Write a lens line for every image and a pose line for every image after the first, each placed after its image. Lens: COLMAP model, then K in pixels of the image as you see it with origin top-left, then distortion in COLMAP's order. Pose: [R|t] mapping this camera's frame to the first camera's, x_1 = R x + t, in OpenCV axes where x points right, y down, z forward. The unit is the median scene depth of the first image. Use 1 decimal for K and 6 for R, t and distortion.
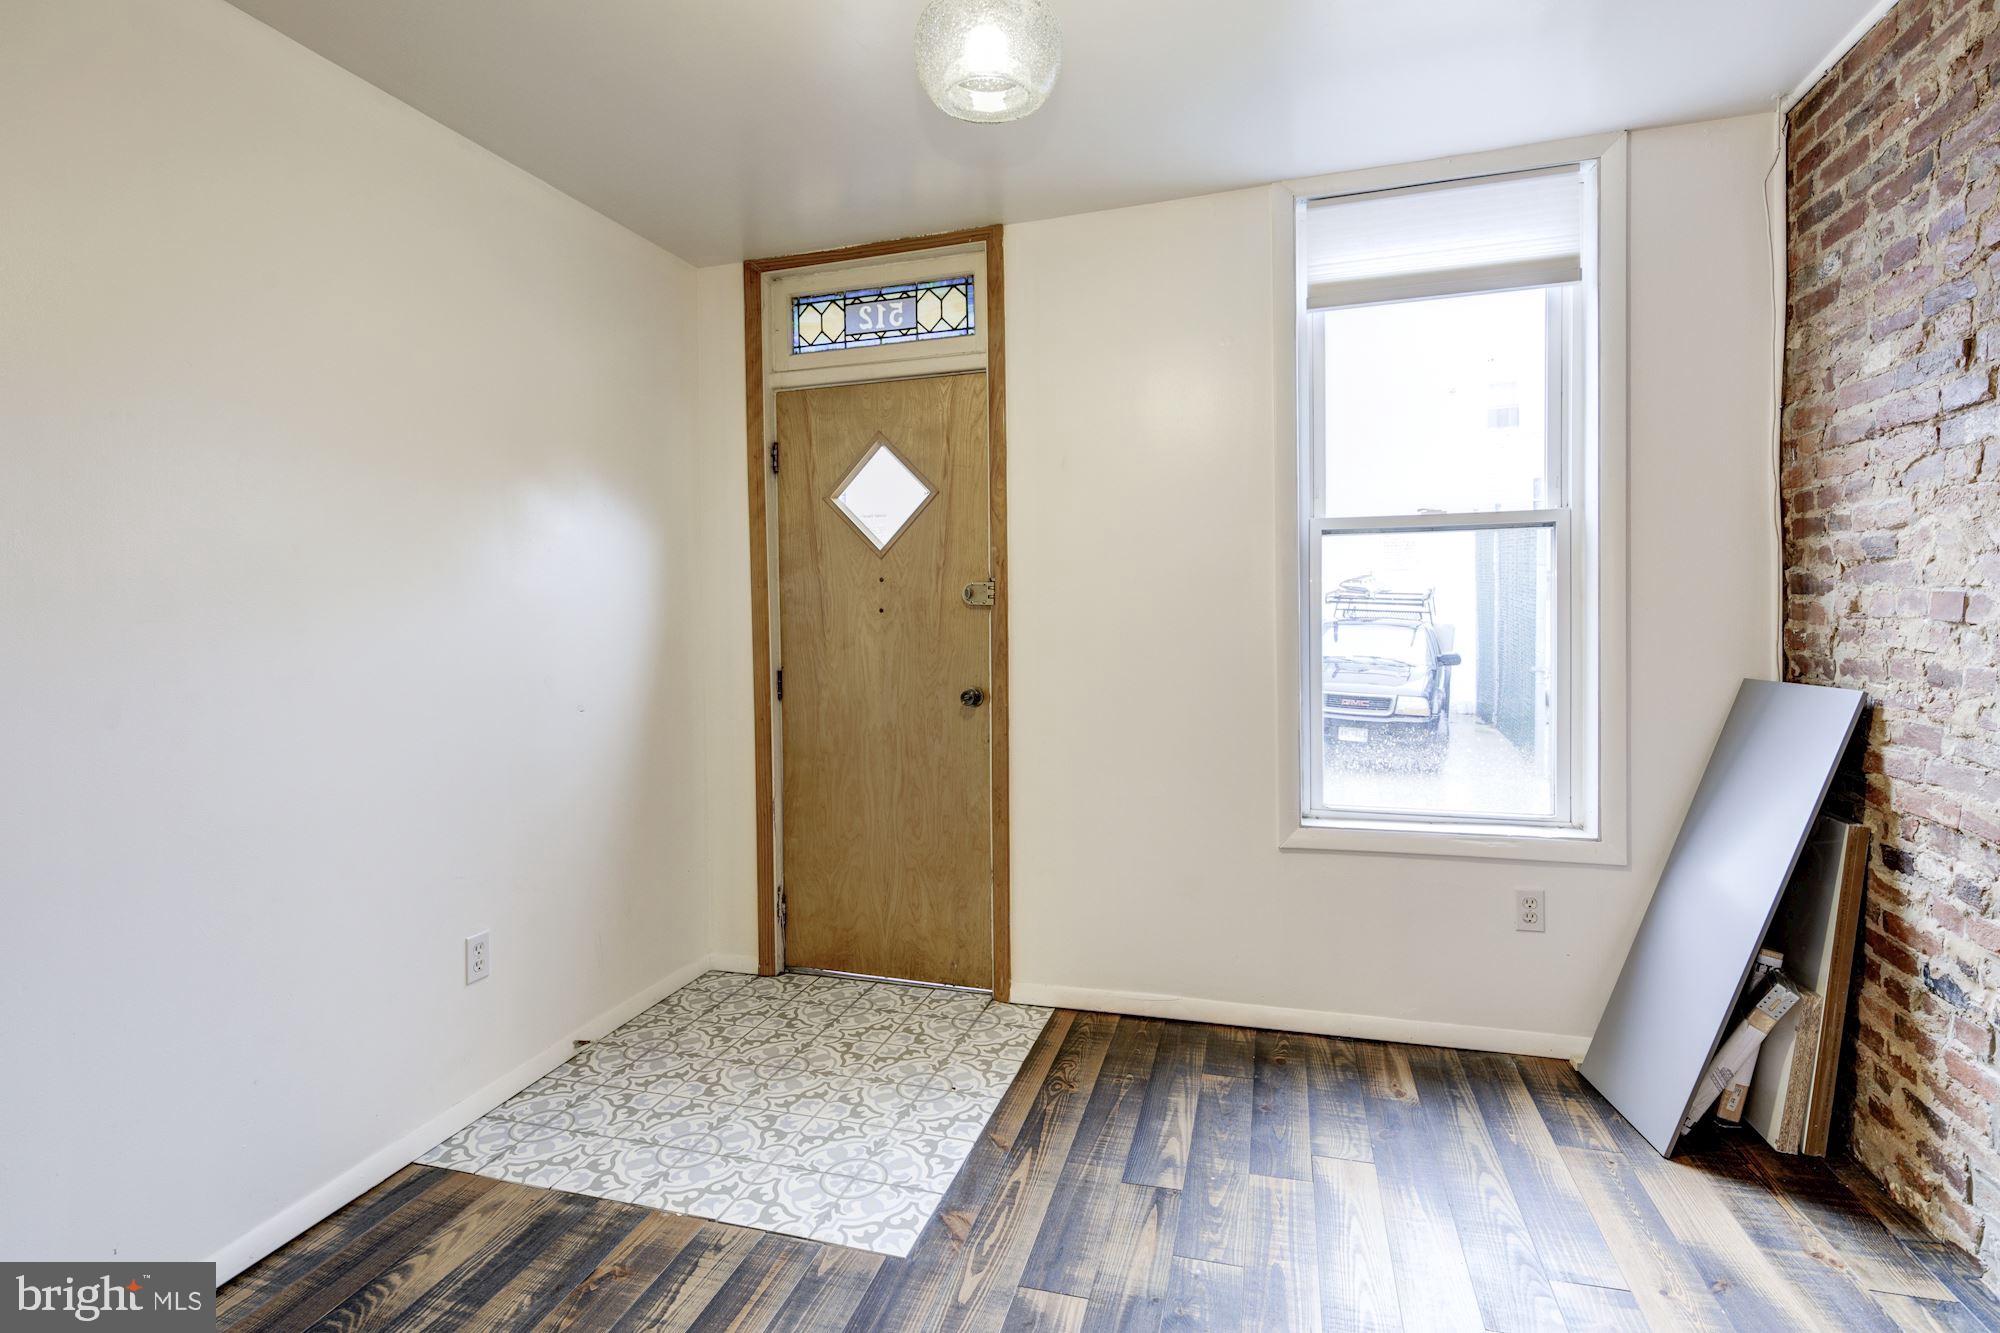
lens RADIAL K [[979.7, 0, 973.6], [0, 979.7, 636.3], [0, 0, 1]] dist [0.000926, -0.002927]
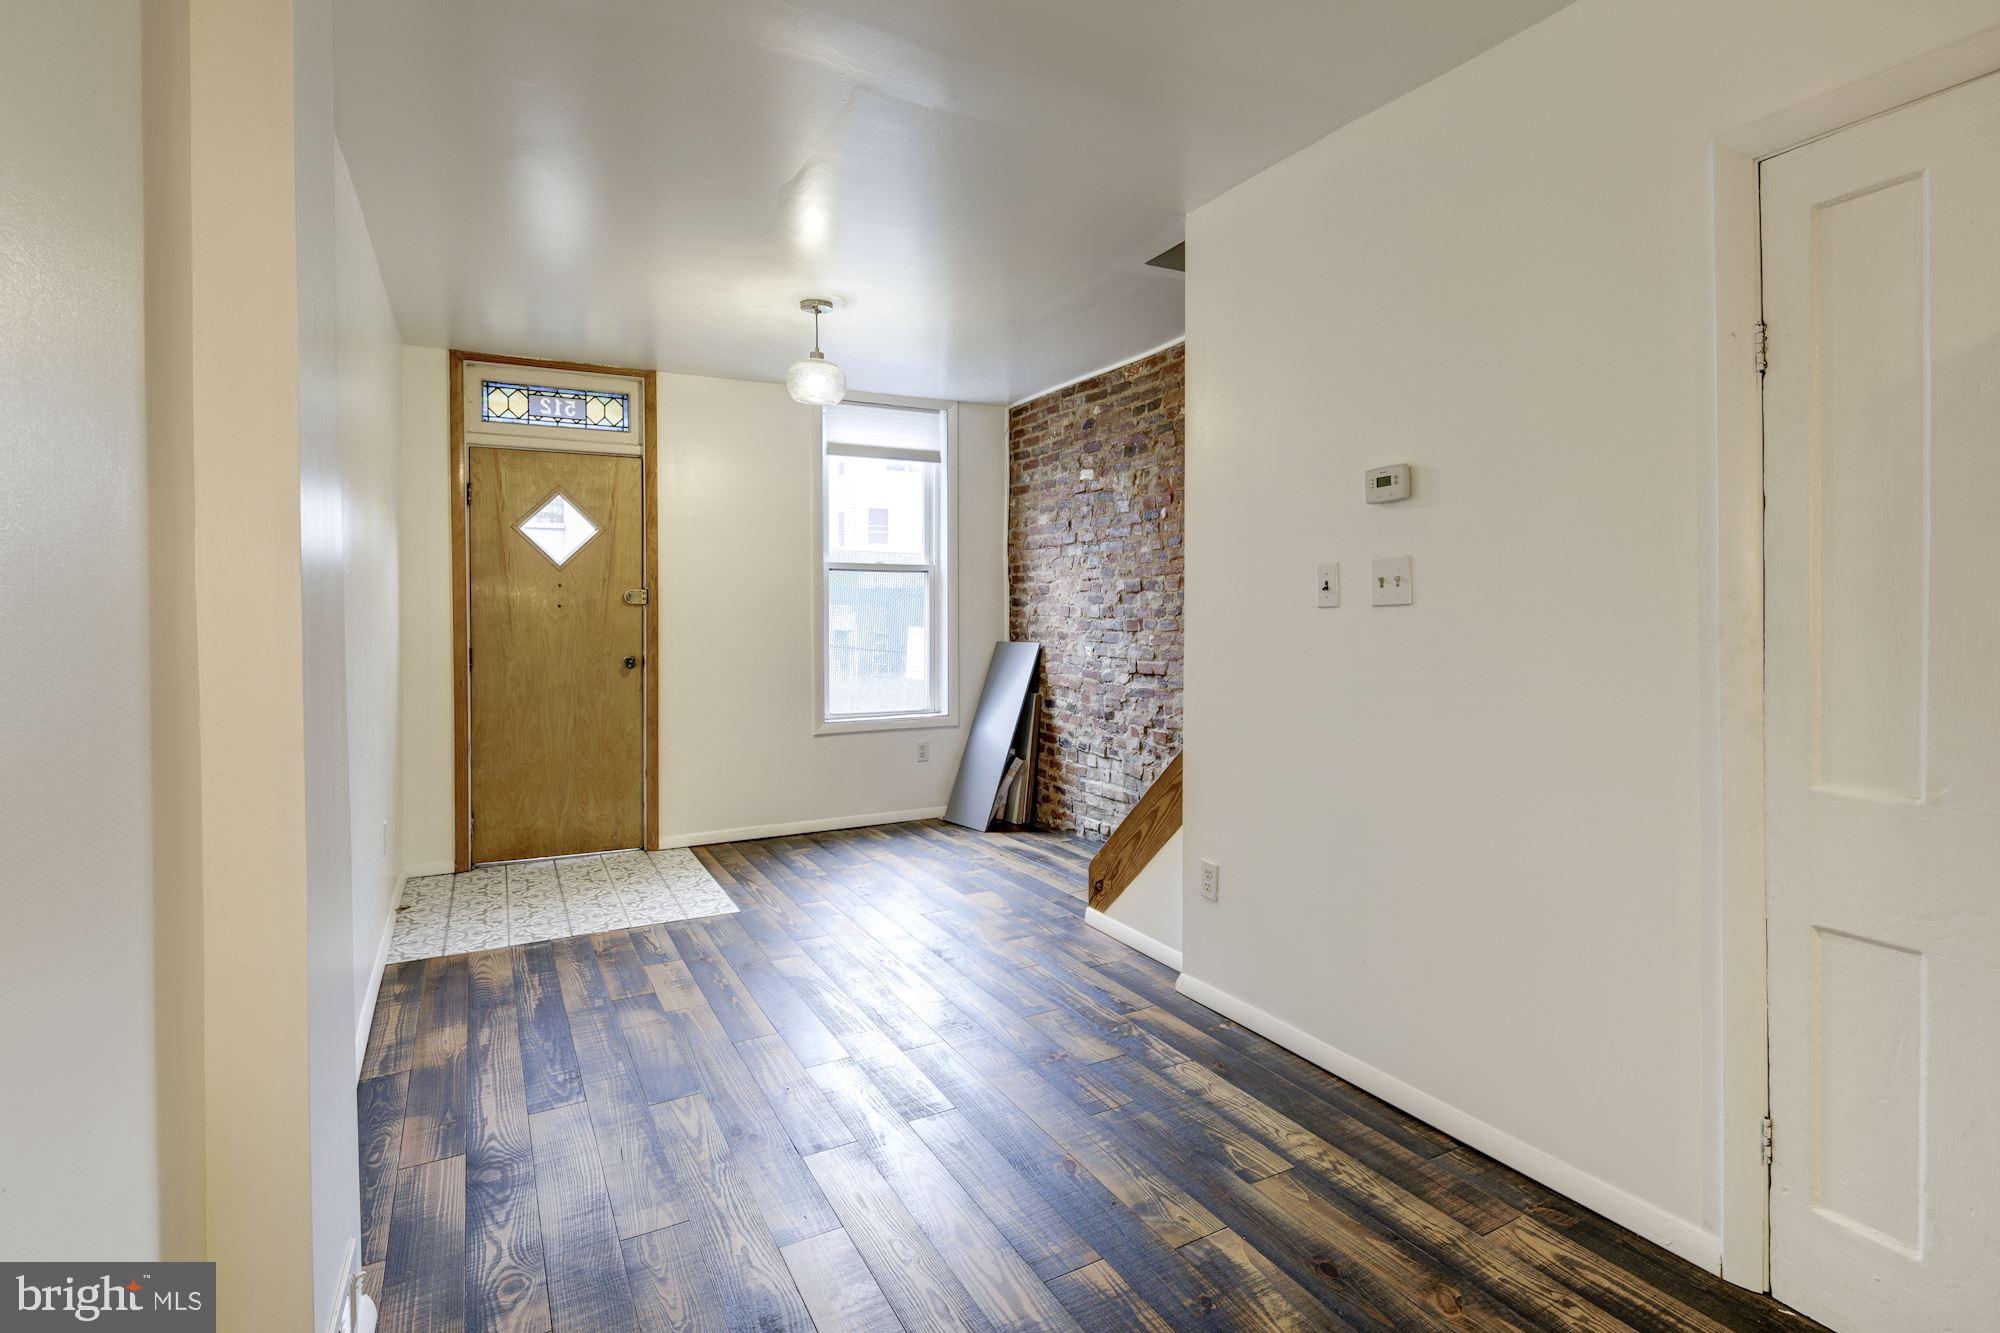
lens RADIAL K [[963.0, 0, 987.5], [0, 963.0, 630.7], [0, 0, 1]] dist [0.002014, -0.005820]
pose [[0.714601, 0.001775, 0.699530, -0.692518], [0.007479, 0.999920, -0.010177, 0.032411], [-0.699492, 0.012505, 0.714531, -0.524000]]
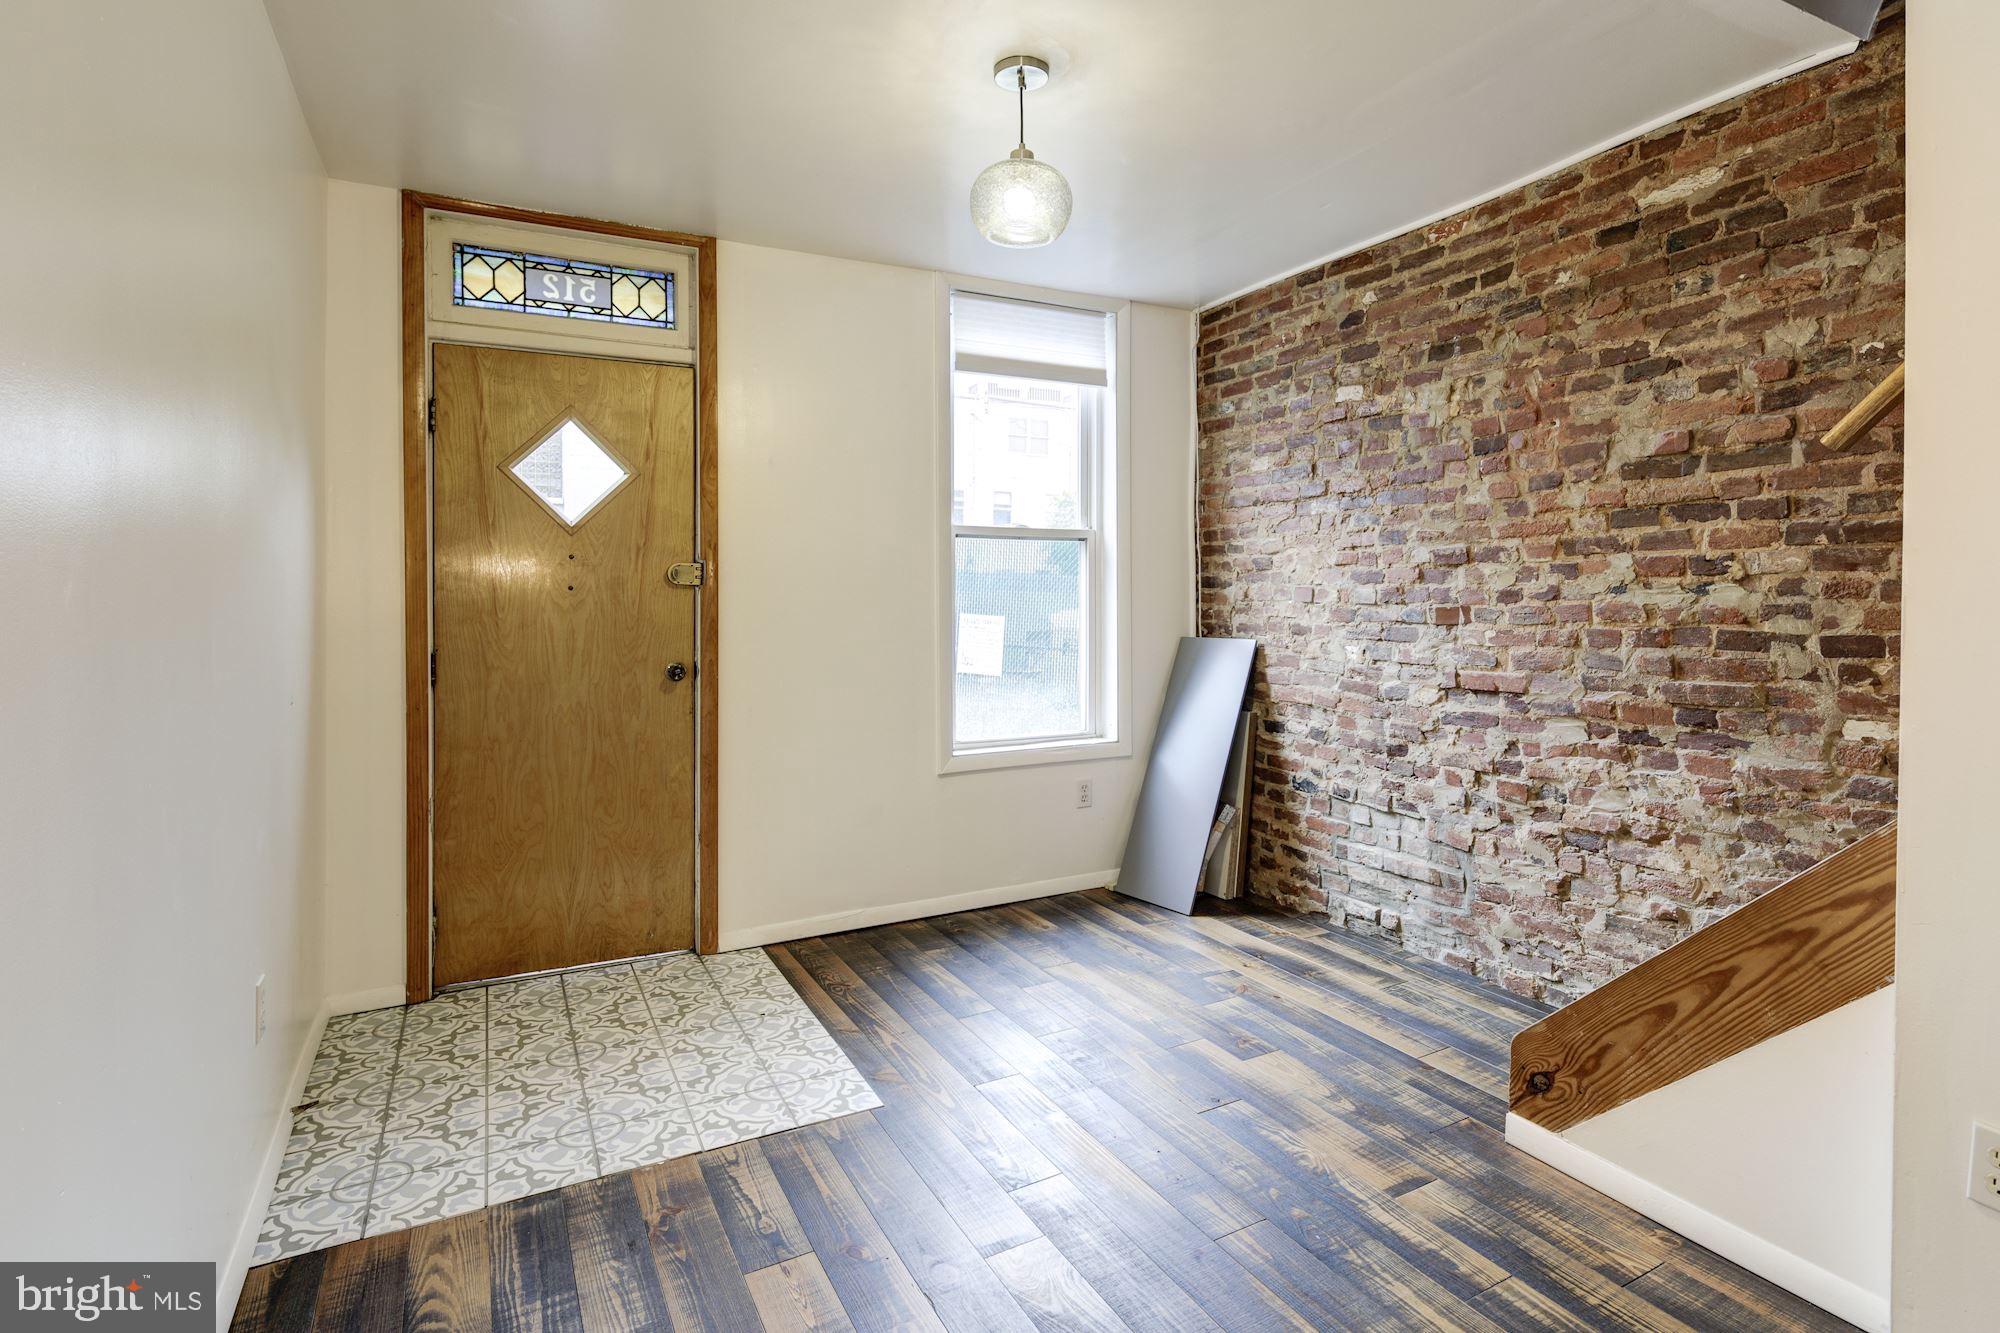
lens RADIAL K [[996.6, 0, 1012.5], [0, 996.6, 603.6], [0, 0, 1]] dist [0.003211, -0.006551]
pose [[0.706466, 0.008930, 0.707691, -0.518384], [0.009752, 0.999703, -0.022350, 0.016633], [-0.707680, 0.022691, 0.706169, -0.014408]]
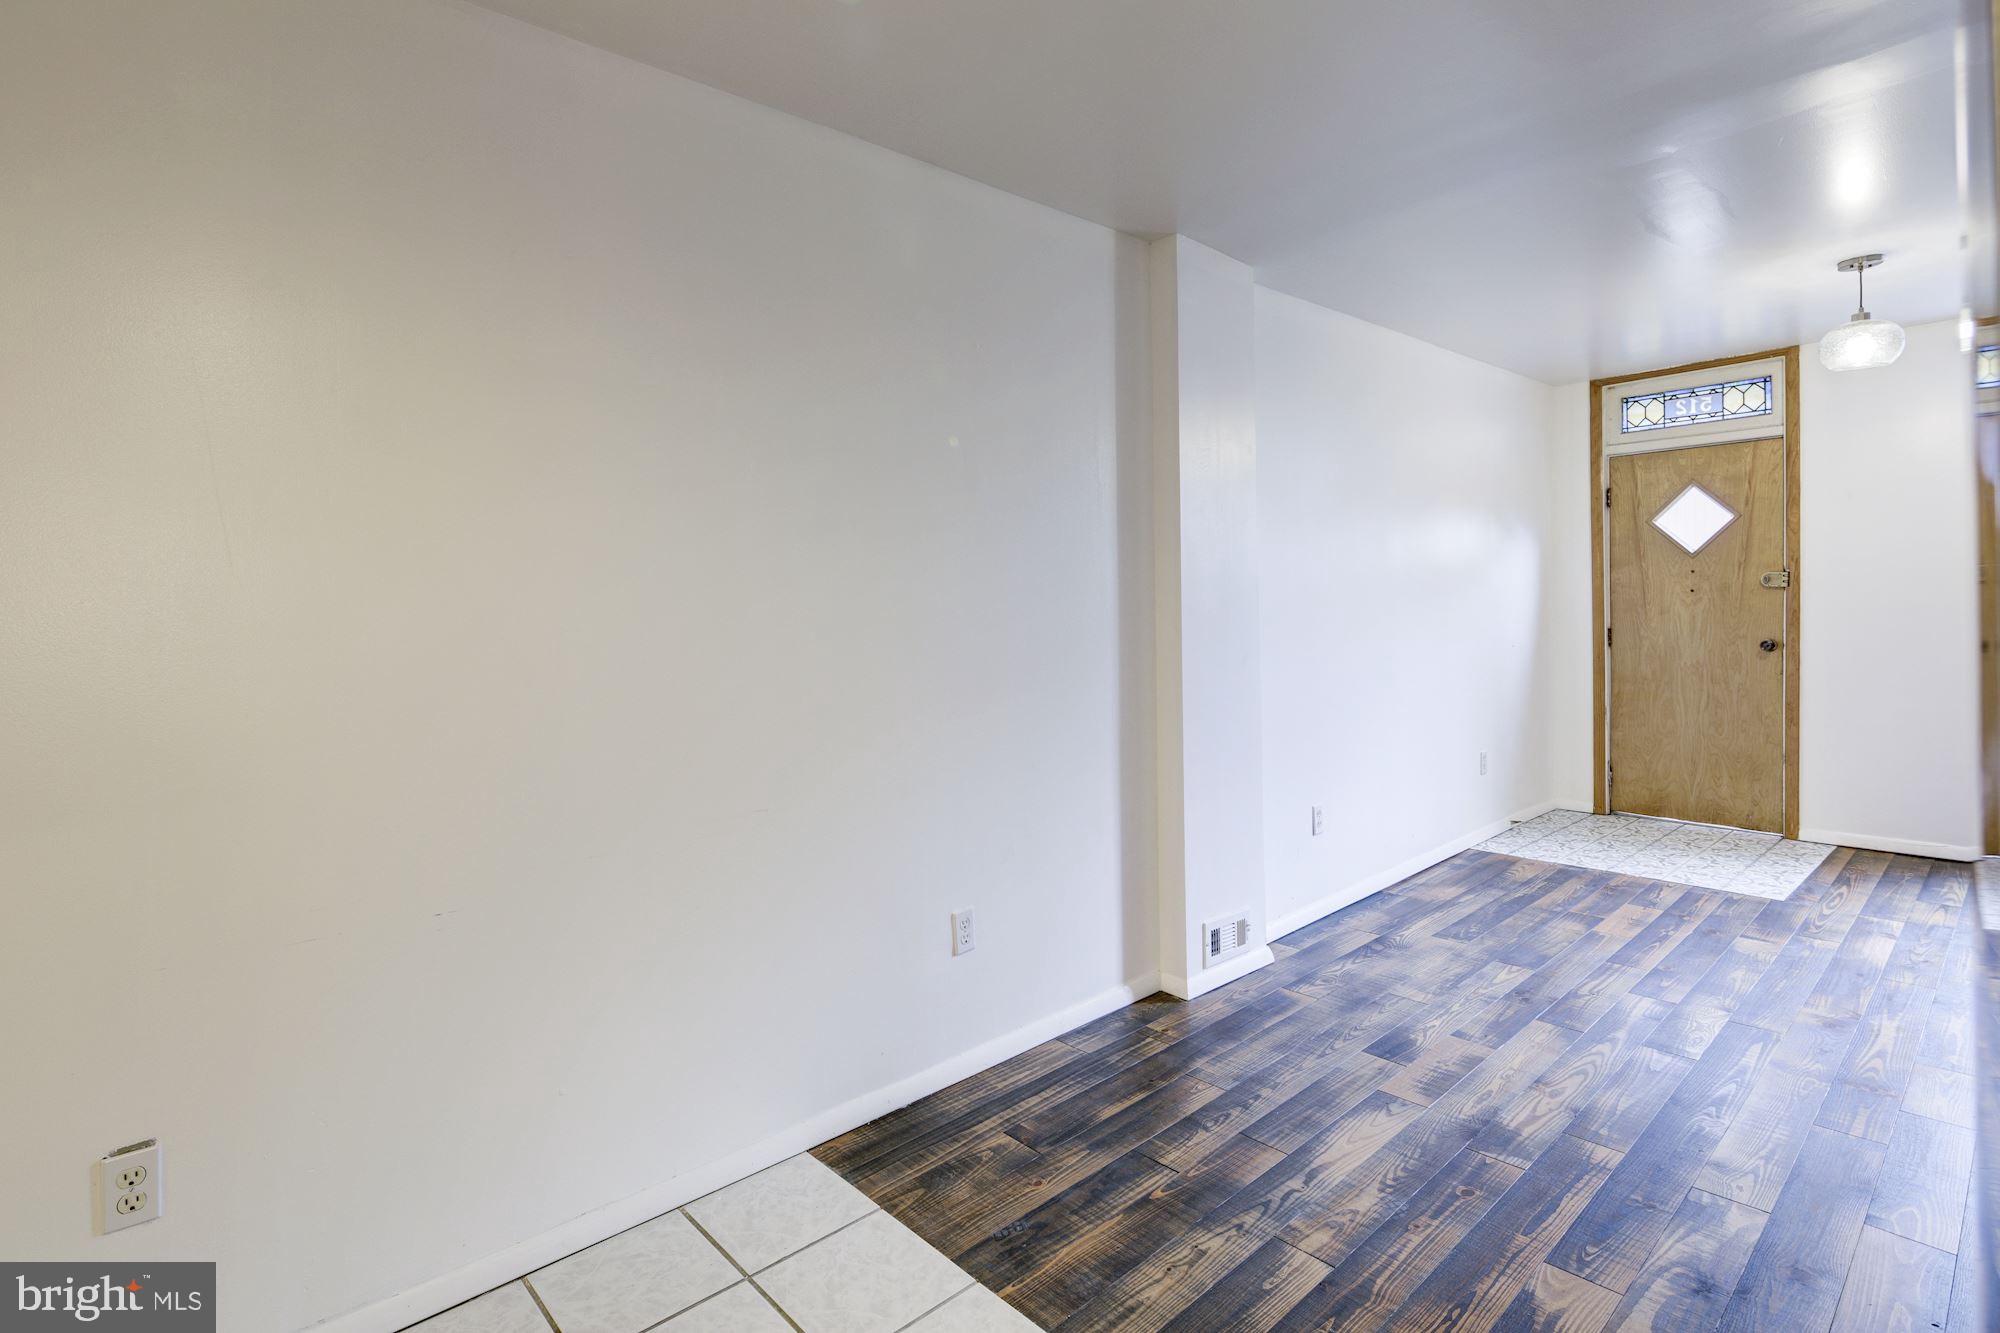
lens RADIAL K [[953.1, 0, 1001.9], [0, 953.1, 622.0], [0, 0, 1]] dist [0.000828, -0.000342]
pose [[0.856979, 0.007316, -0.515299, -0.274061], [-0.004538, 0.999968, 0.006651, 0.020646], [0.515331, -0.003361, 0.856985, -0.970042]]
